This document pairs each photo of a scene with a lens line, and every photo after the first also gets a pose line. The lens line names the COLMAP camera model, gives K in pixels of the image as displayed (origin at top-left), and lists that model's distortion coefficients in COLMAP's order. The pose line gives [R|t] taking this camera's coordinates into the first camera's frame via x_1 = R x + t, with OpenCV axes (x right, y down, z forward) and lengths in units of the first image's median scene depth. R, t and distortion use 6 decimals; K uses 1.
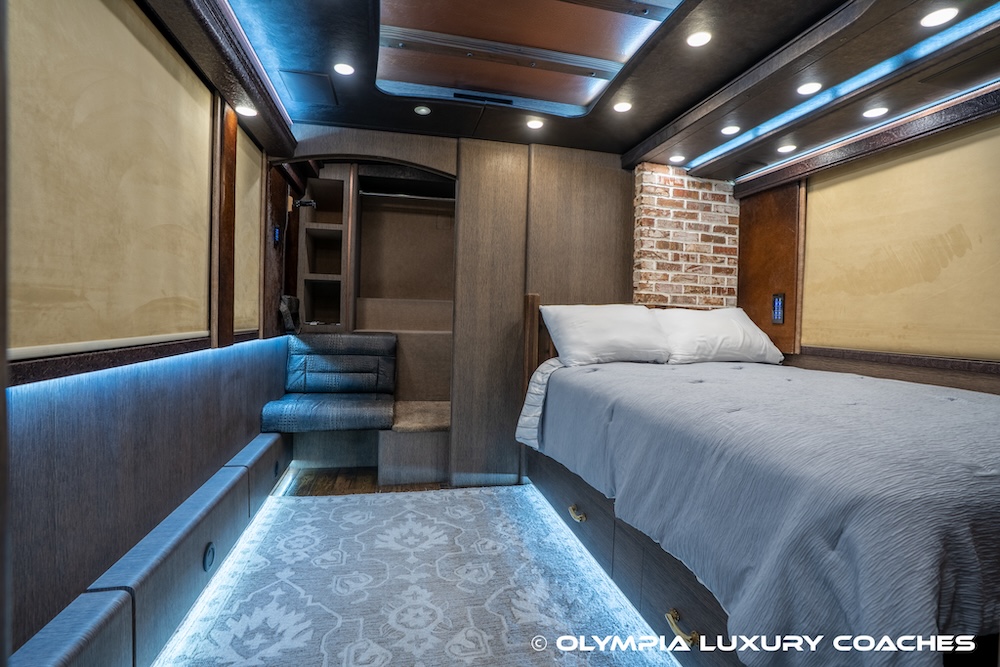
lens RADIAL K [[464.4, 0, 499.9], [0, 464.4, 330.2], [0, 0, 1]] dist [-0.072857, 0.028506]
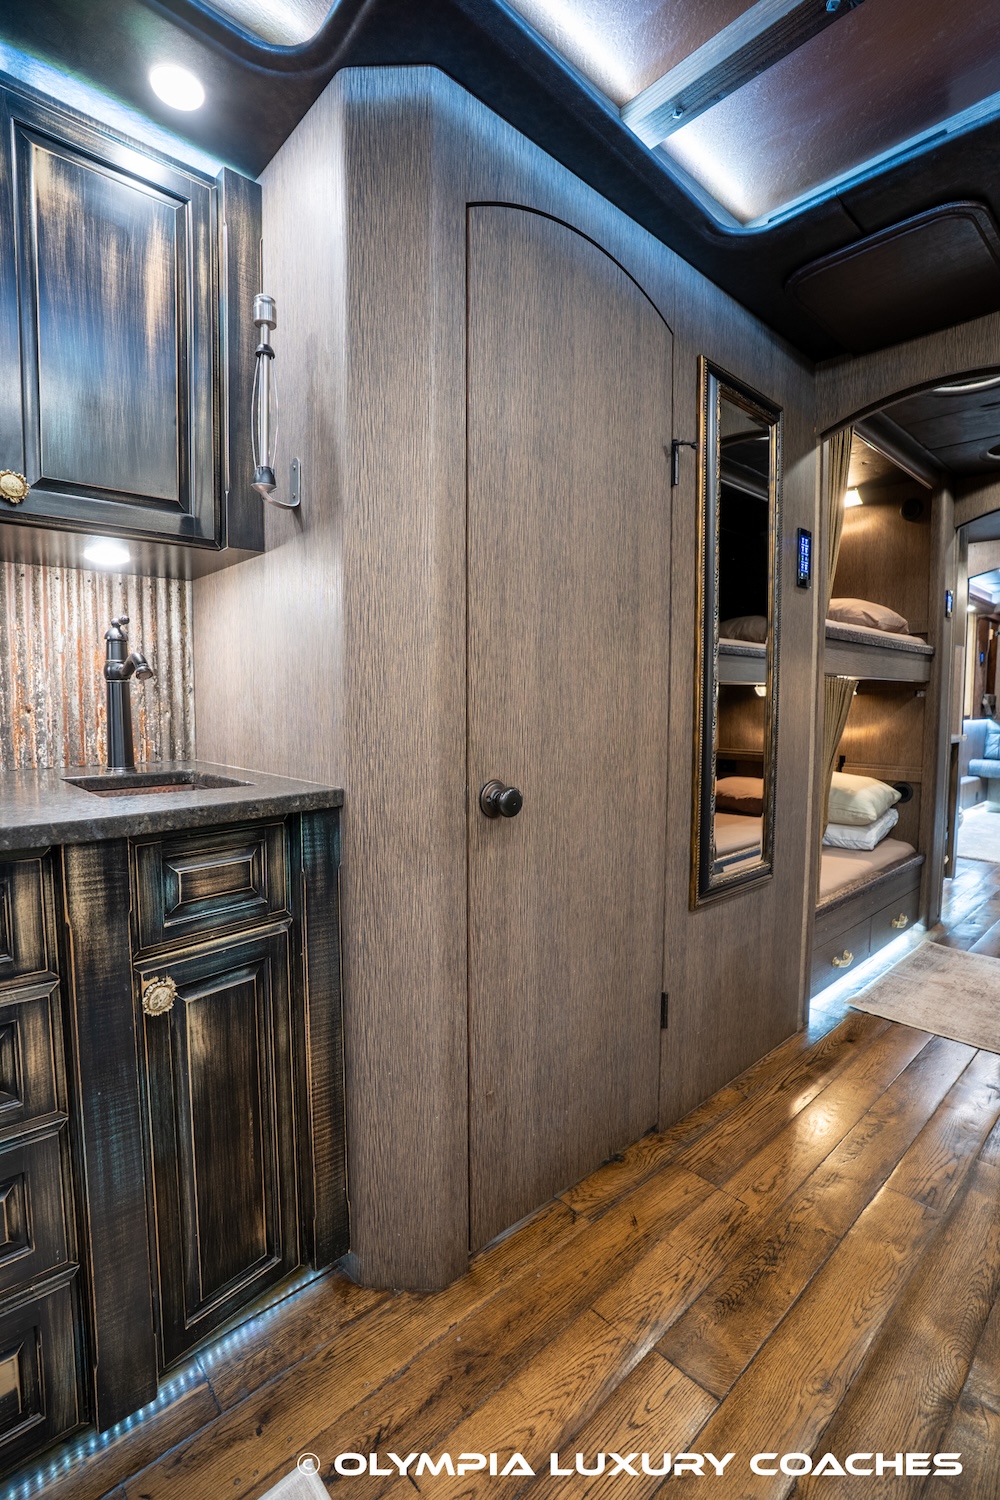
lens RADIAL K [[696.6, 0, 505.2], [0, 696.6, 752.3], [0, 0, 1]] dist [-0.072857, 0.028506]
pose [[0.502244, 0.041090, -0.863749, 0.750764], [-0.014996, 0.999134, 0.038811, 0.061841], [0.864596, -0.006540, 0.502425, -1.679583]]
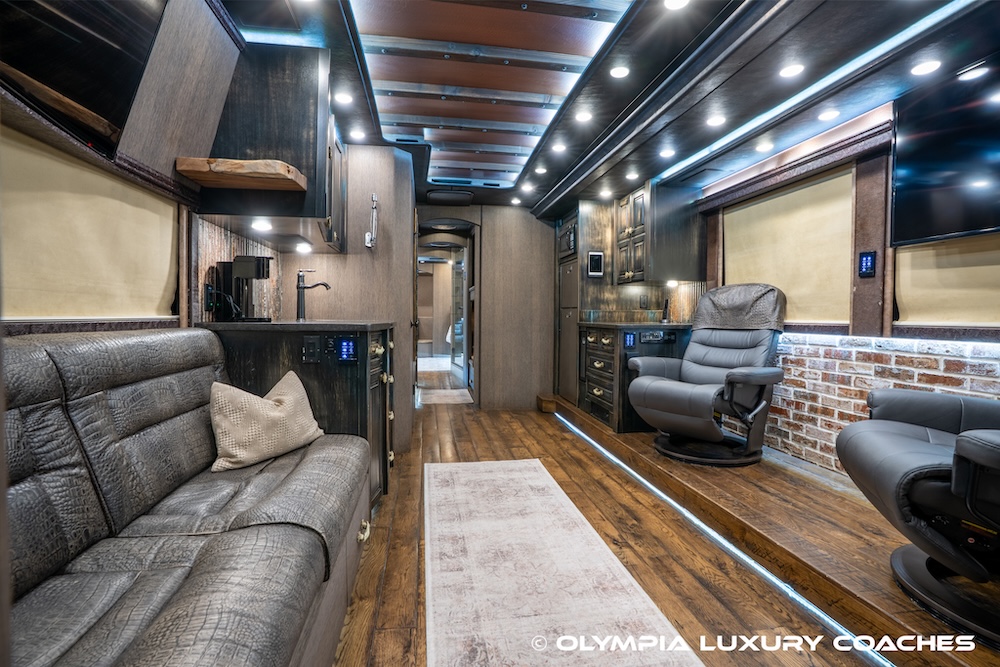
lens RADIAL K [[465.8, 0, 501.4], [0, 465.8, 331.8], [0, 0, 1]] dist [-0.074275, 0.029538]
pose [[0.997898, -0.016490, -0.062669, 0.672050], [0.016689, 0.999857, 0.002651, 0.130742], [0.062616, -0.003692, 0.998031, -2.666759]]
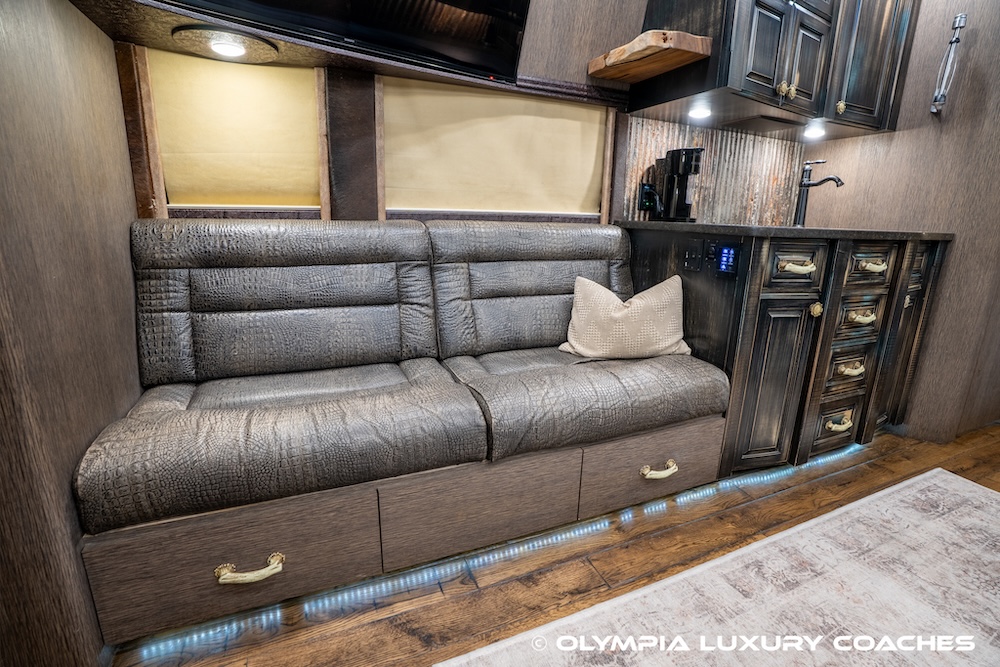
lens RADIAL K [[464.4, 0, 499.9], [0, 464.4, 330.2], [0, 0, 1]] dist [-0.072857, 0.028506]
pose [[0.186924, 0.211603, -0.959314, 0.880042], [-0.047825, 0.977328, 0.206258, 0.139663], [0.981209, 0.007325, 0.192806, -2.354084]]
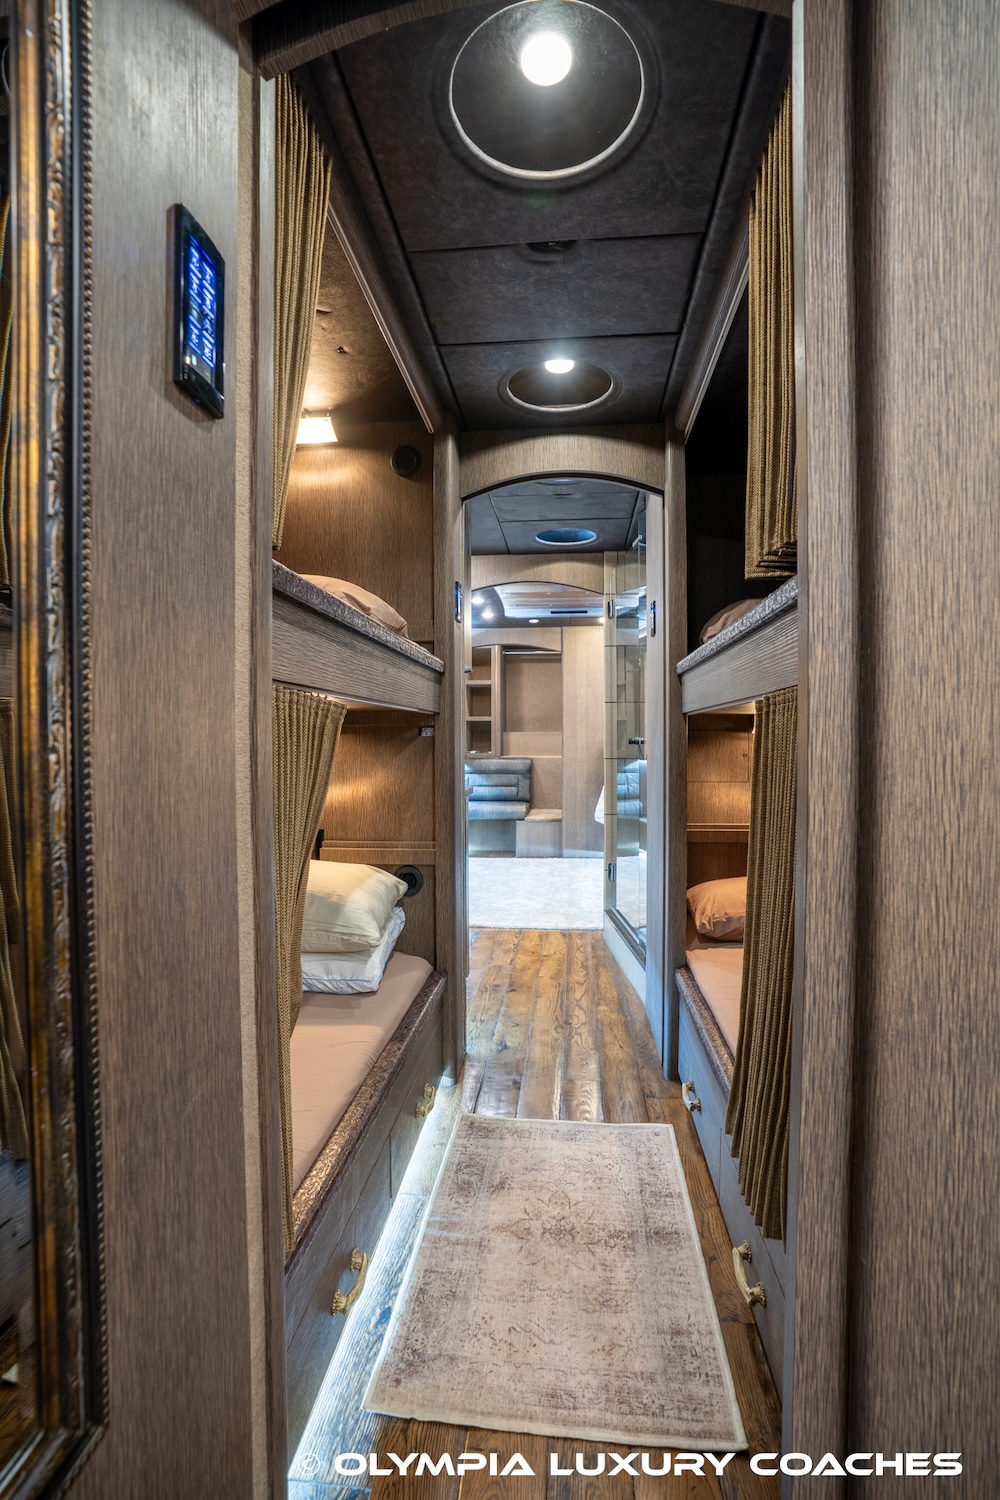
lens RADIAL K [[696.6, 0, 505.2], [0, 696.6, 752.3], [0, 0, 1]] dist [-0.072857, 0.028506]
pose [[0.949111, -0.023813, -0.314041, 0.434655], [0.018569, 0.999634, -0.019679, 0.037045], [0.314395, 0.012846, 0.949205, -1.209941]]
